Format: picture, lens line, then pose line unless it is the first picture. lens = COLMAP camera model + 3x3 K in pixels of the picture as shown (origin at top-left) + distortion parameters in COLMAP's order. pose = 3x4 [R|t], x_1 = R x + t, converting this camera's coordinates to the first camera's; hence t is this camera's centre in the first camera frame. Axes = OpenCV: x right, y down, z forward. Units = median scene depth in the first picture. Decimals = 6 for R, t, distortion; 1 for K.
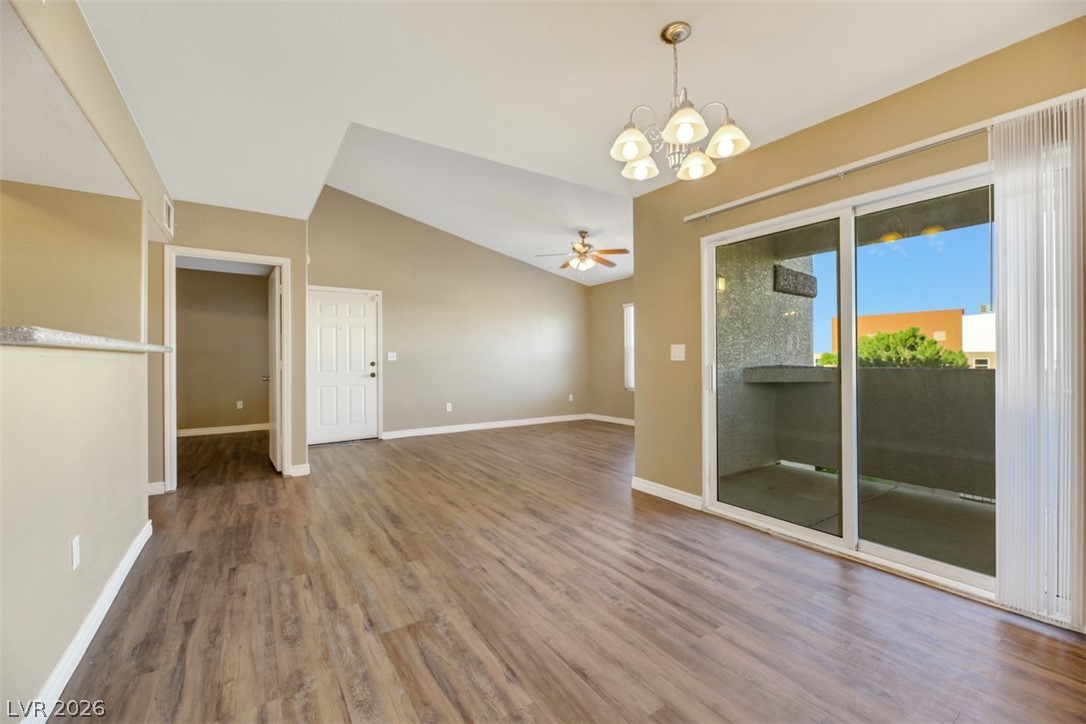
lens RADIAL K [[439.5, 0, 546.8], [0, 439.5, 359.7], [0, 0, 1]] dist [0.000574, -0.002842]
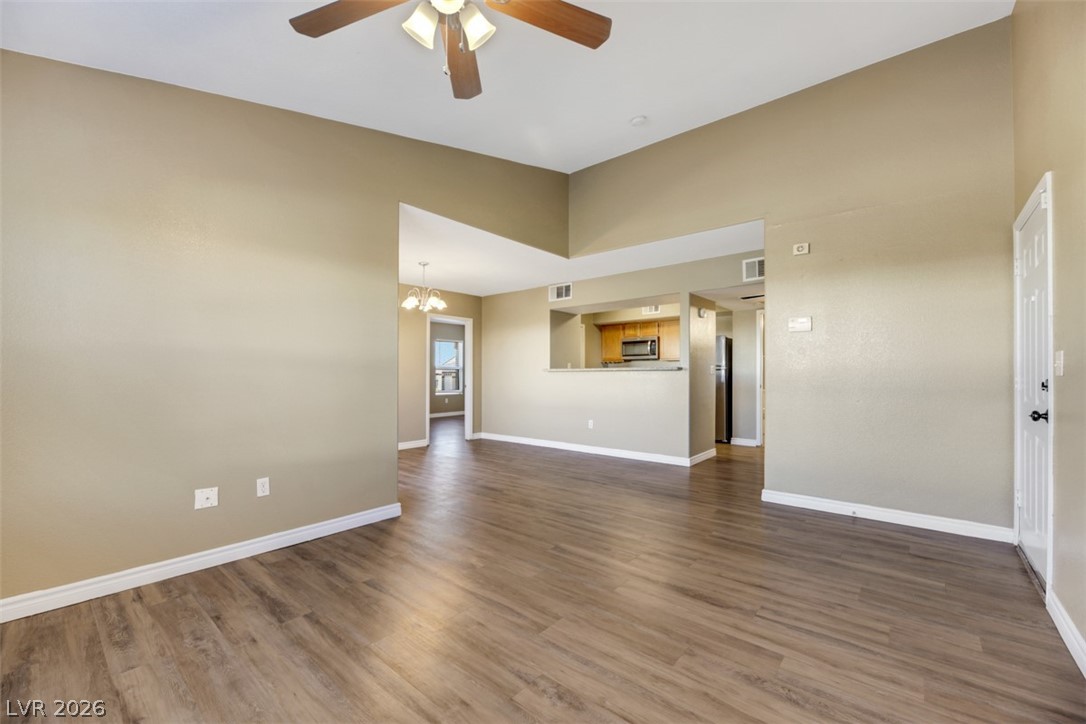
lens RADIAL K [[439.5, 0, 537.9], [0, 439.5, 368.9], [0, 0, 1]] dist [0.000574, -0.002842]
pose [[-0.968912, 0.003405, -0.247383, 0.224143], [0.005737, 0.999946, -0.008704, -0.007782], [0.247340, -0.009852, -0.968879, 3.109831]]
